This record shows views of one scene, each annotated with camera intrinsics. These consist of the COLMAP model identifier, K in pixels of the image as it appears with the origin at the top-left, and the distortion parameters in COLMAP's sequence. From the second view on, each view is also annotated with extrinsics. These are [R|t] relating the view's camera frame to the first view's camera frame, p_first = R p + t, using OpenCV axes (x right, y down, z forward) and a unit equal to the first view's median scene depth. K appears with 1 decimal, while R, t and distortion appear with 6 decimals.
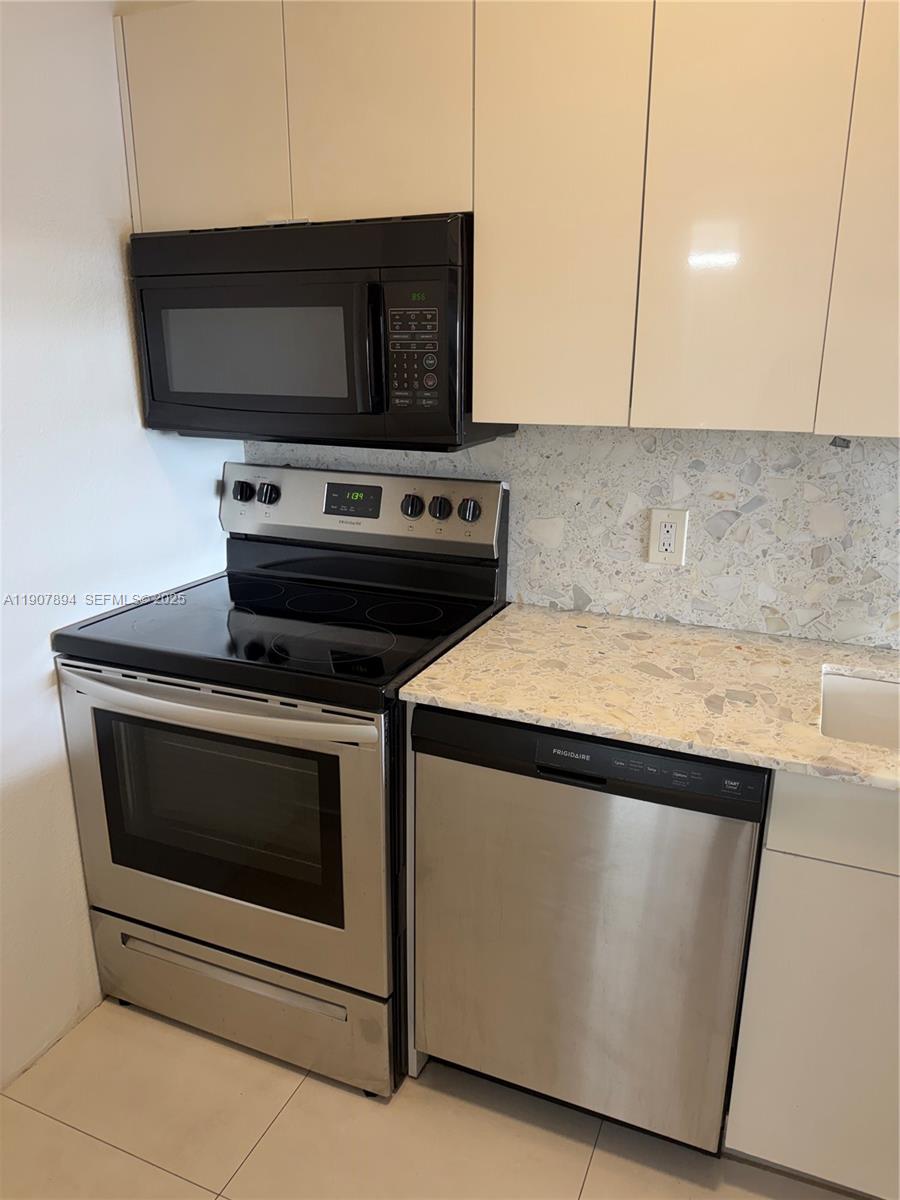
lens RADIAL K [[846.4, 0, 446.8], [0, 846.4, 609.4], [0, 0, 1]] dist [0.180701, -0.372585]
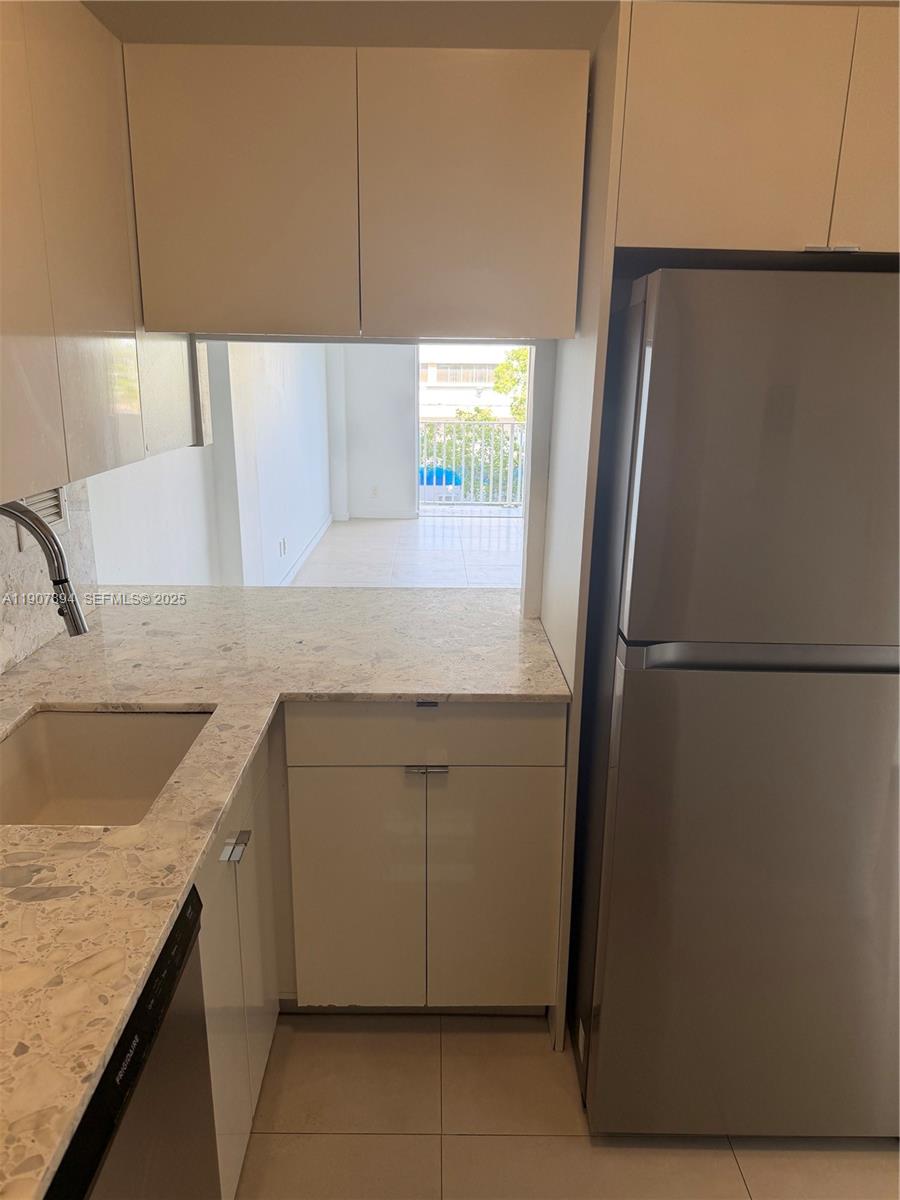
lens RADIAL K [[846.4, 0, 446.8], [0, 846.4, 609.4], [0, 0, 1]] dist [0.180701, -0.372585]
pose [[-0.405823, -0.249115, 0.879346, -0.342199], [0.255172, 0.892993, 0.370744, -0.242329], [-0.877608, 0.374841, -0.298829, 0.711204]]
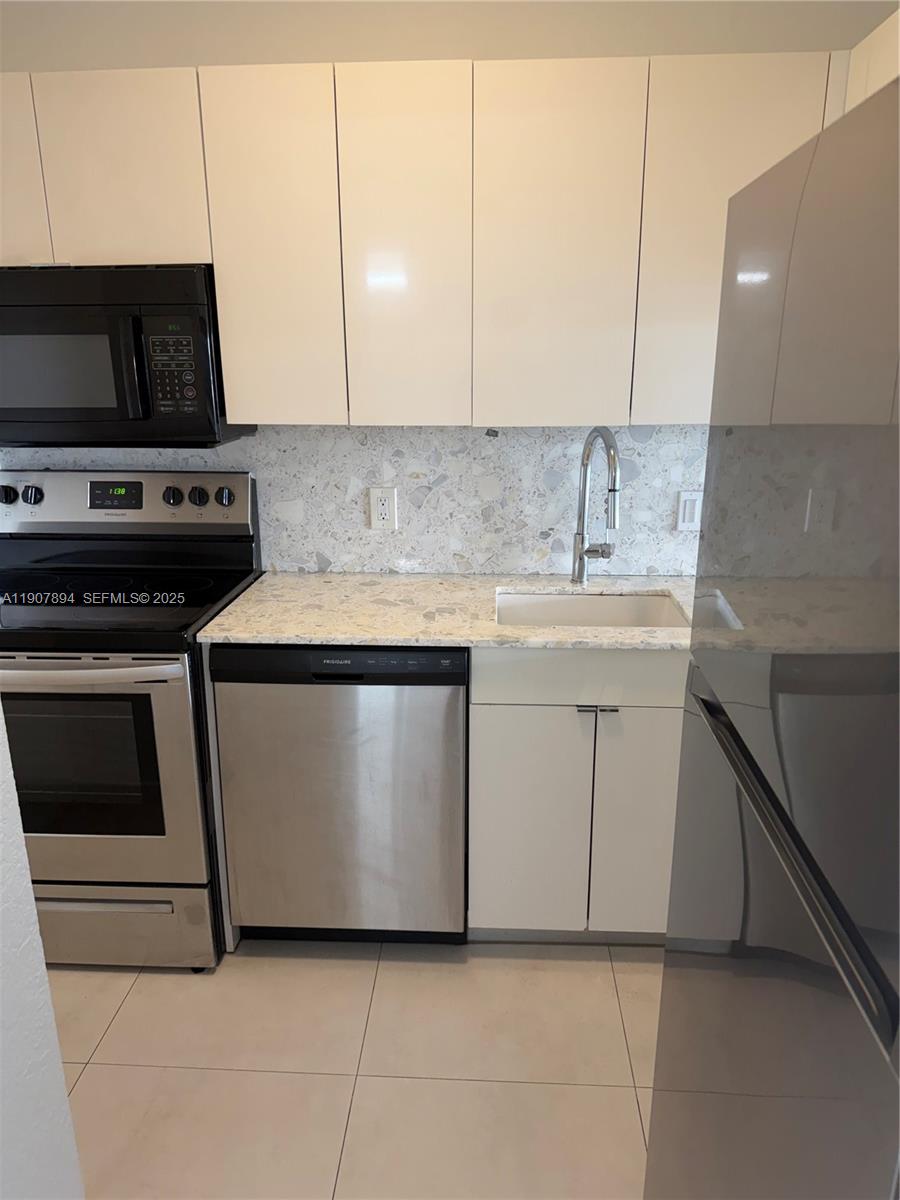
lens RADIAL K [[846.4, 0, 446.8], [0, 846.4, 609.4], [0, 0, 1]] dist [0.180701, -0.372585]
pose [[0.938886, -0.104850, 0.327872, -0.107390], [0.107146, 0.994181, 0.011109, 0.073501], [-0.327129, 0.024700, 0.944657, -0.300158]]
